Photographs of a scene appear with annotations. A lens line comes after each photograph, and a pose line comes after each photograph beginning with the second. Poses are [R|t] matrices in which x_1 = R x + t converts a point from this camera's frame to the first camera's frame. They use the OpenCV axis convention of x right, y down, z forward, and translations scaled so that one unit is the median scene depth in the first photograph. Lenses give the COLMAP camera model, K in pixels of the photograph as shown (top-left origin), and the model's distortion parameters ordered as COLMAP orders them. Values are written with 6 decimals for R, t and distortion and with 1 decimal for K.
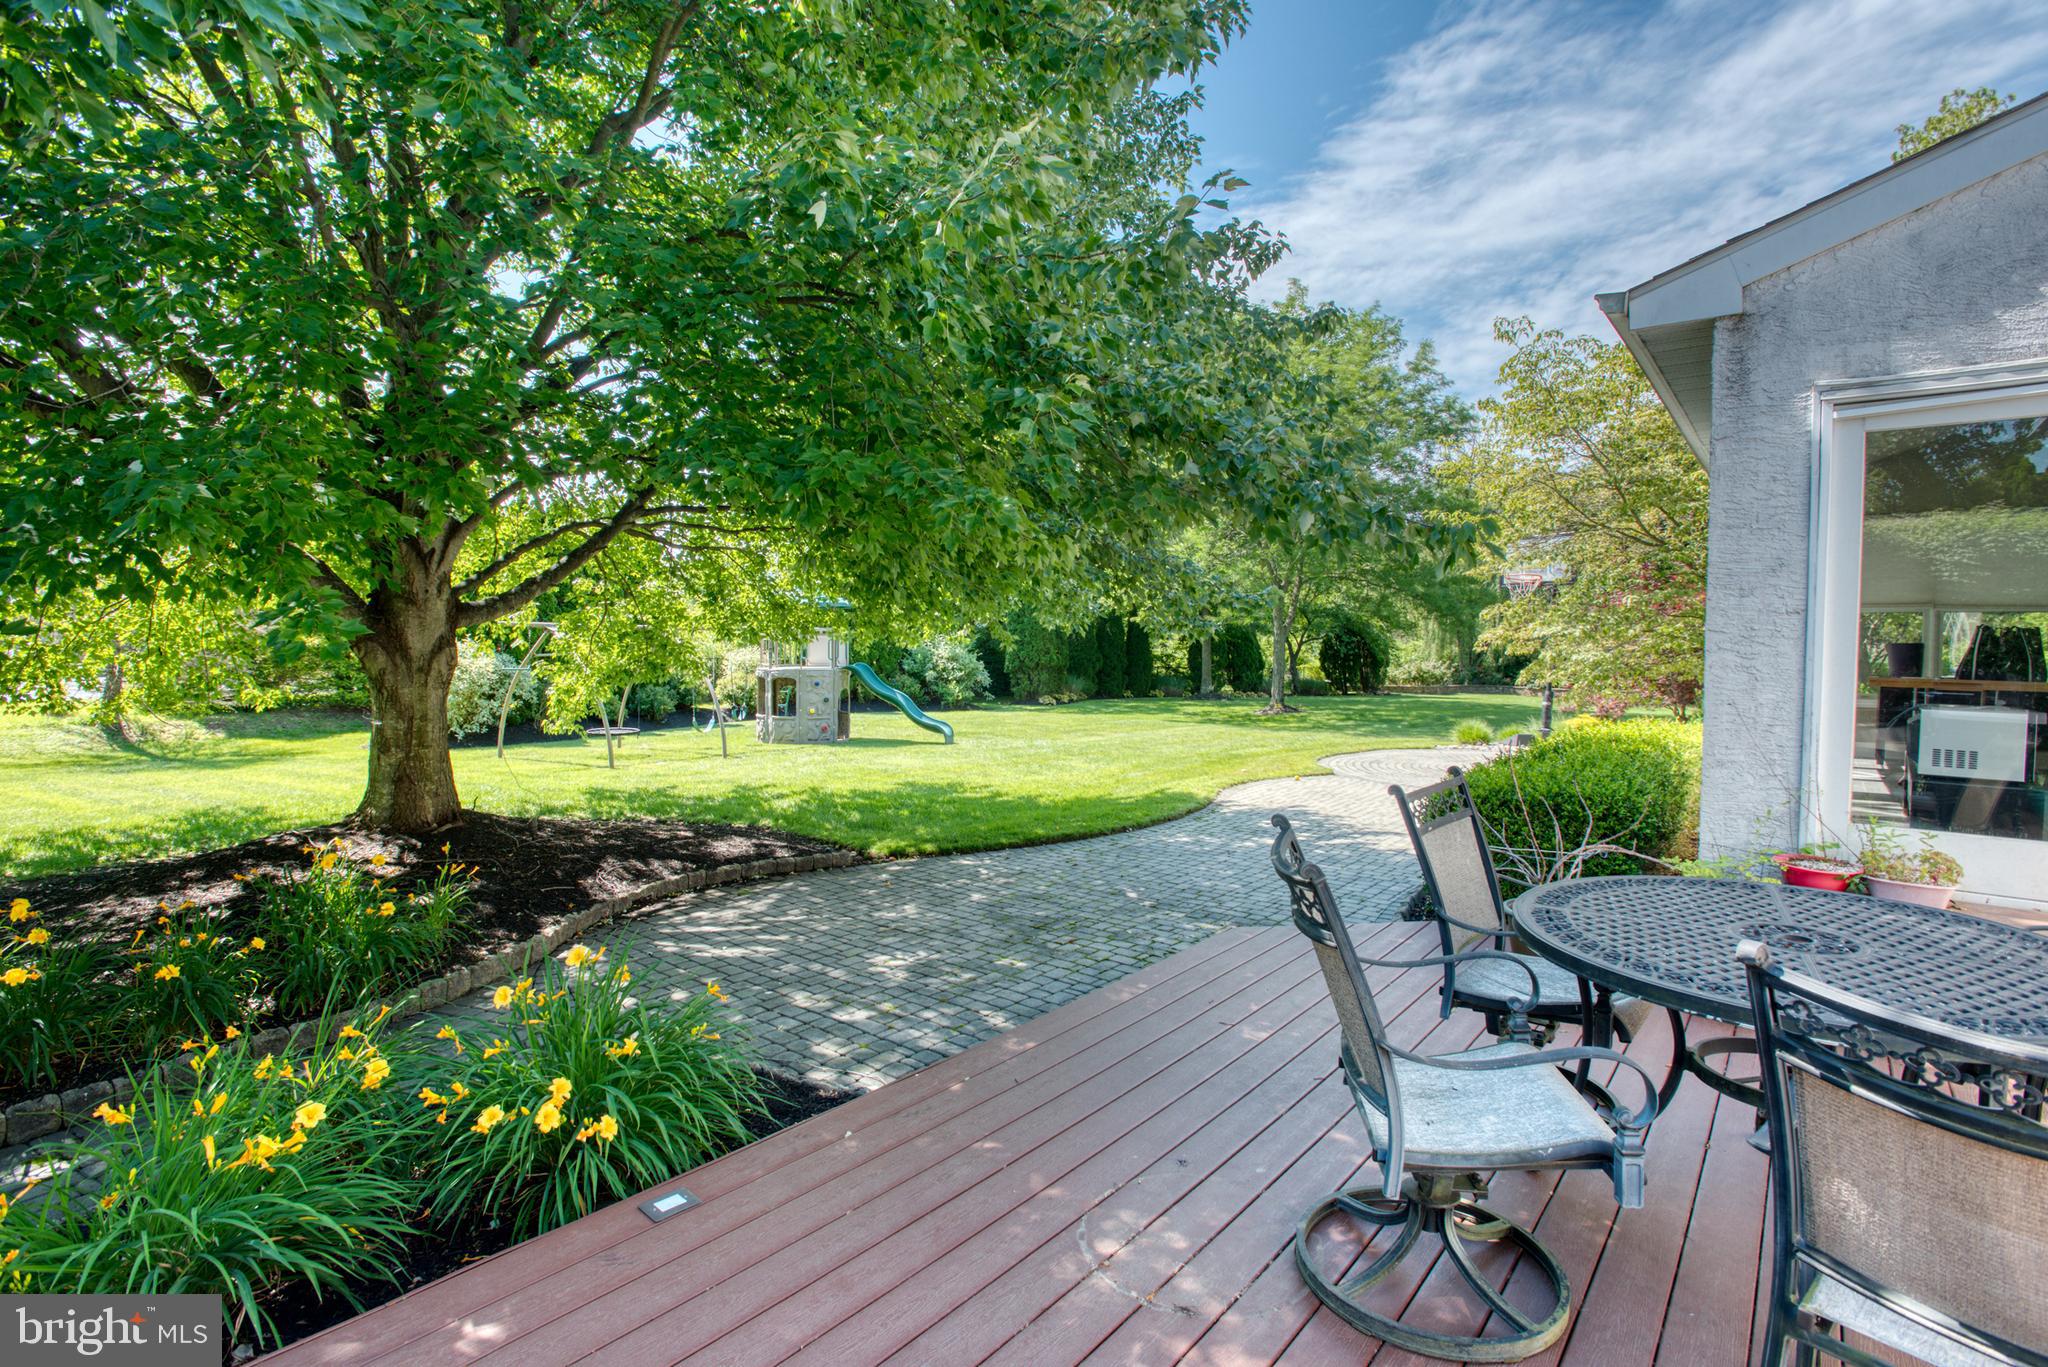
lens RADIAL K [[994.0, 0, 1021.1], [0, 994.0, 666.7], [0, 0, 1]] dist [-0.031517, 0.000139]
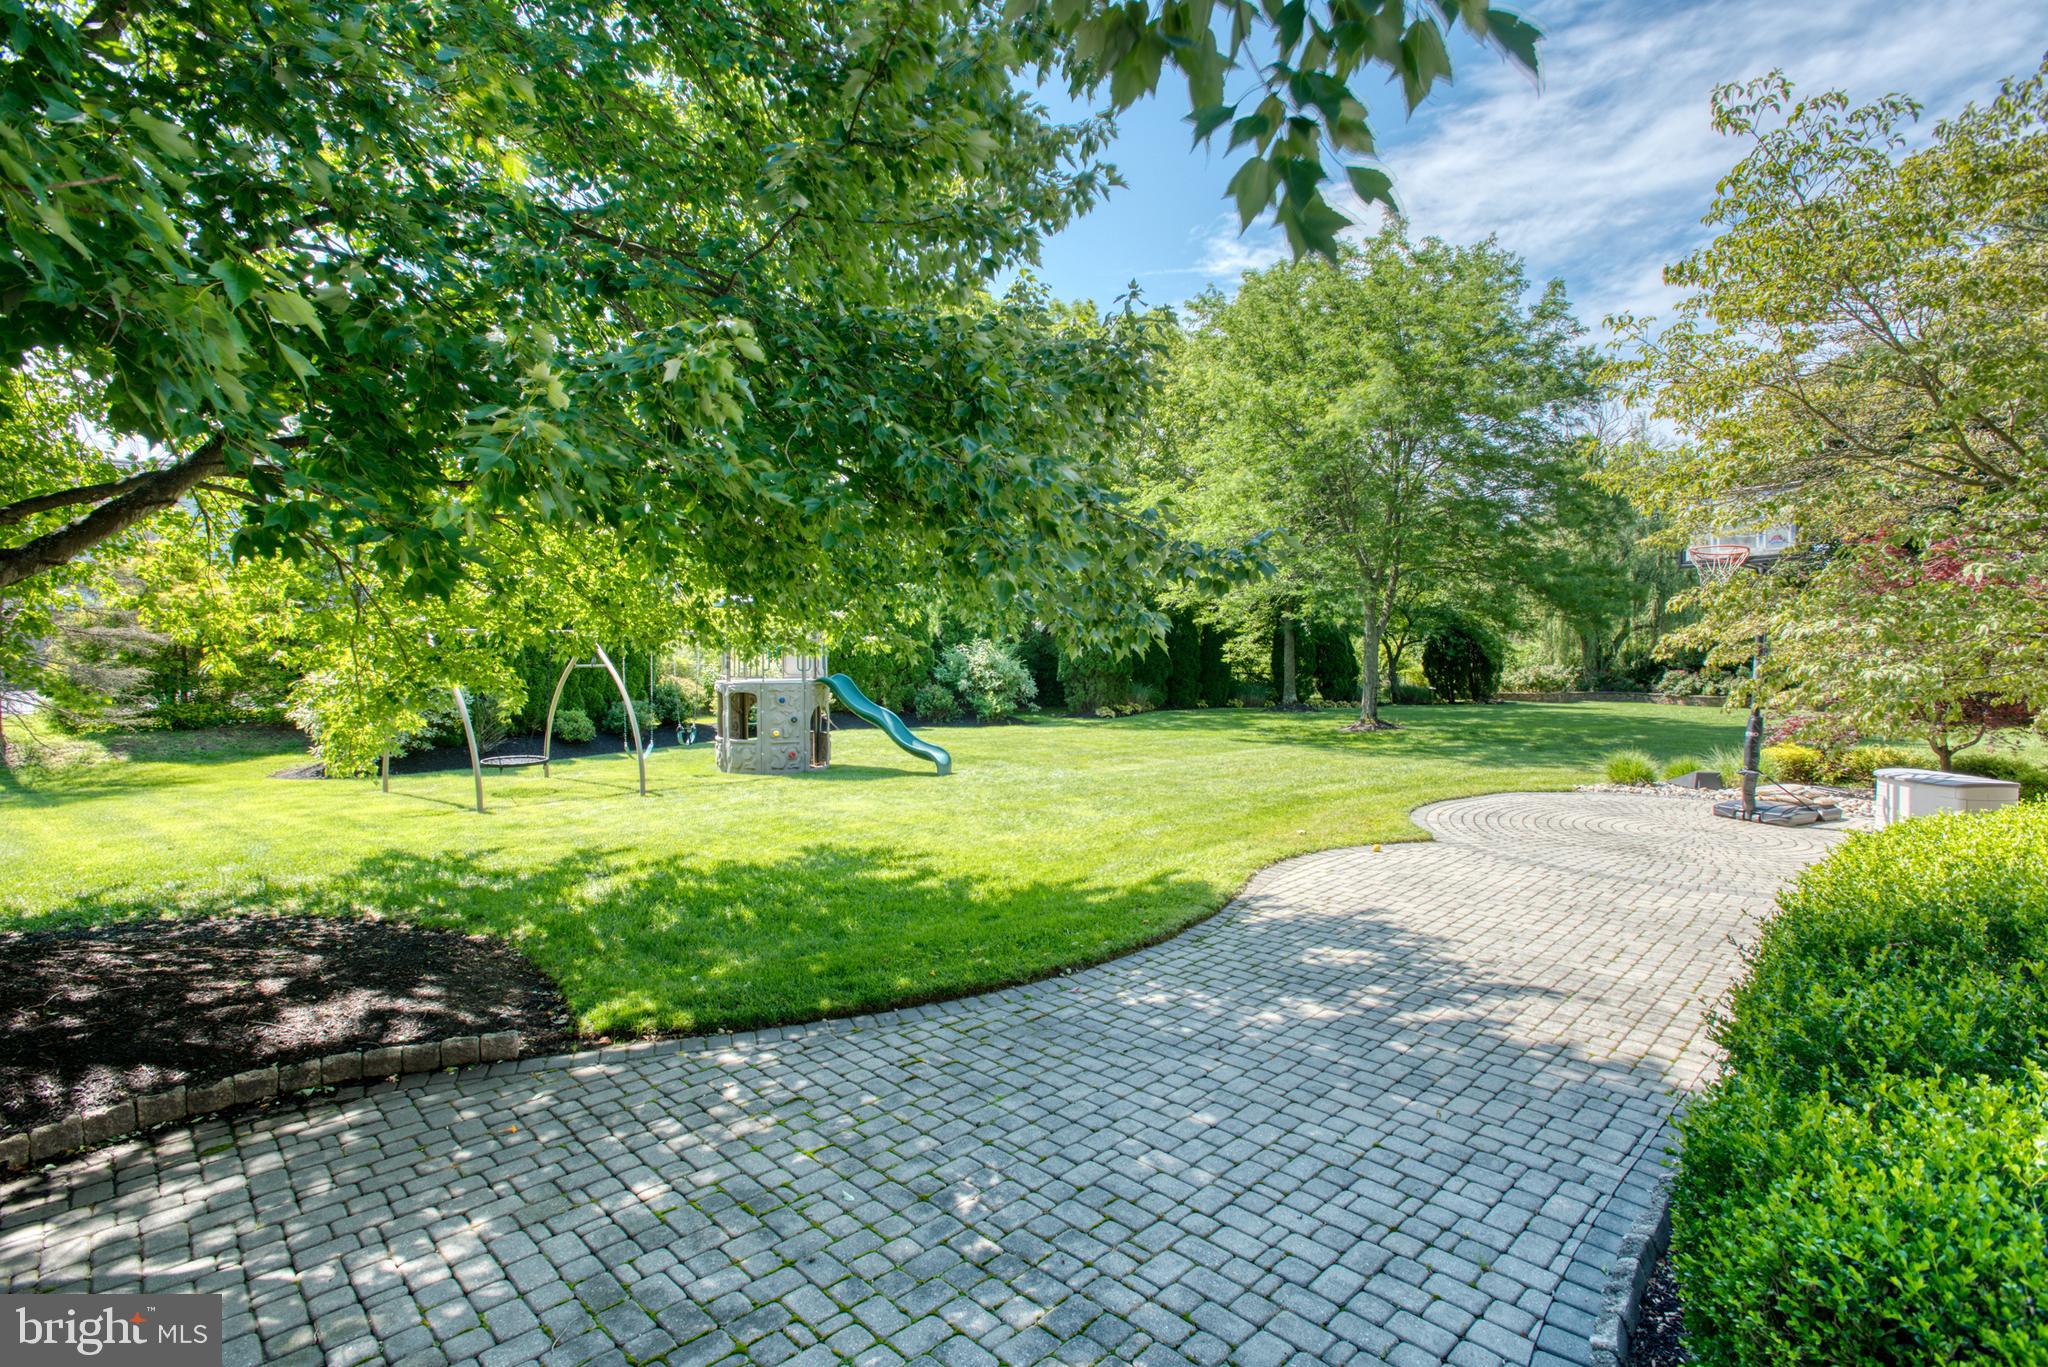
lens RADIAL K [[997.2, 0, 1024.0], [0, 997.2, 683.5], [0, 0, 1]] dist [-0.020692, -0.000885]
pose [[0.995824, -0.001591, -0.091280, 0.041746], [0.002791, 0.999911, 0.013026, -0.004084], [0.091251, -0.013226, 0.995740, 0.125054]]
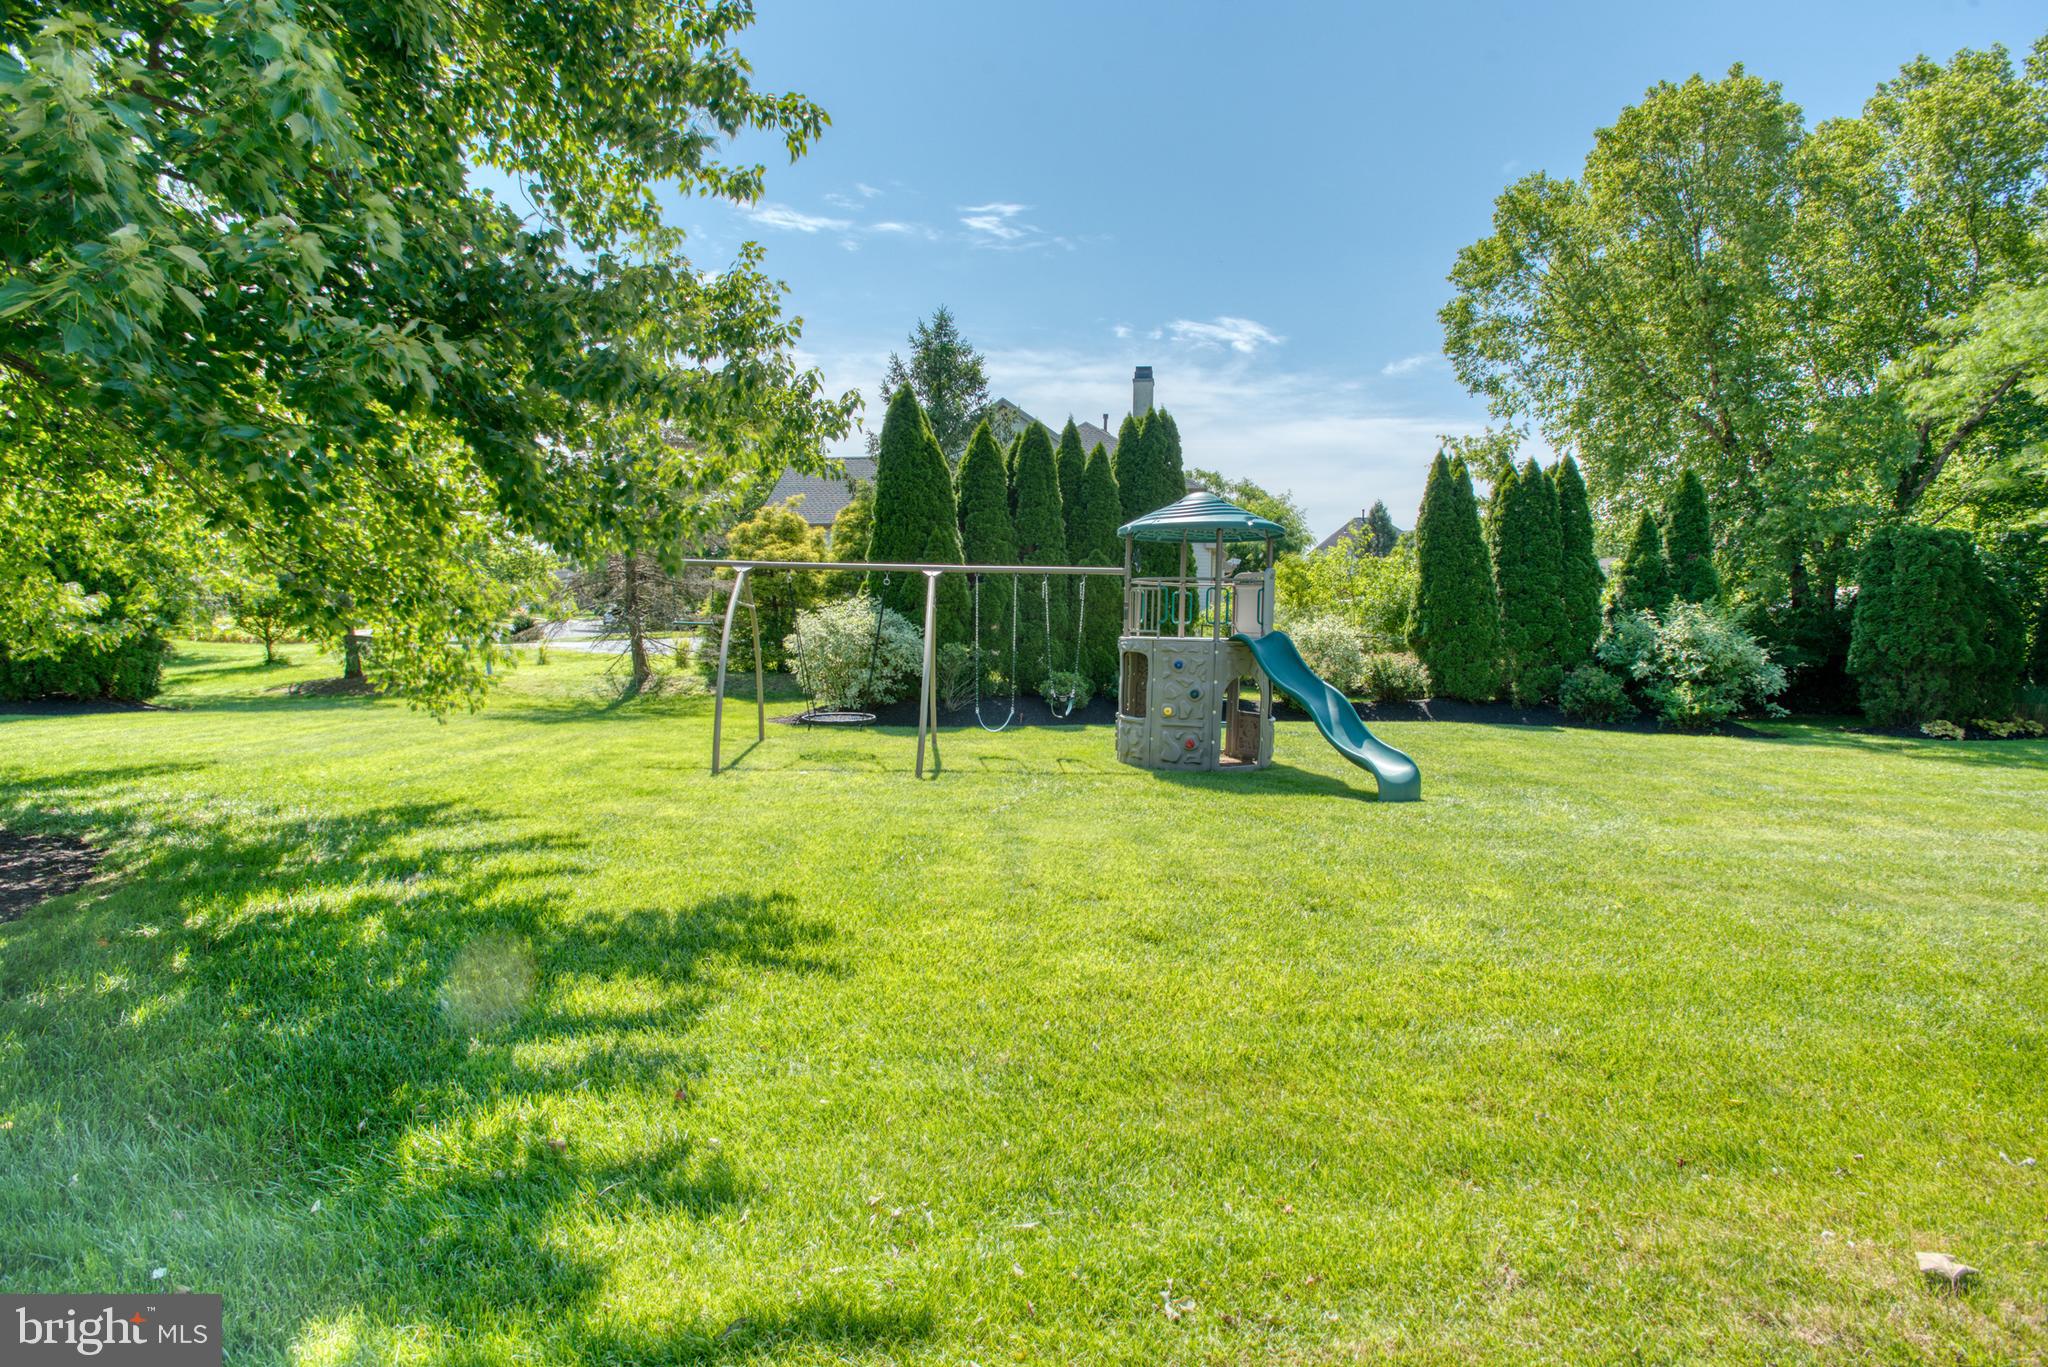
lens RADIAL K [[994.0, 0, 1021.1], [0, 994.0, 666.7], [0, 0, 1]] dist [-0.031517, 0.000139]
pose [[0.660348, 0.040265, -0.749880, 0.101803], [-0.032545, 0.999158, 0.024990, 0.004302], [0.750254, 0.007903, 0.661102, 0.341952]]
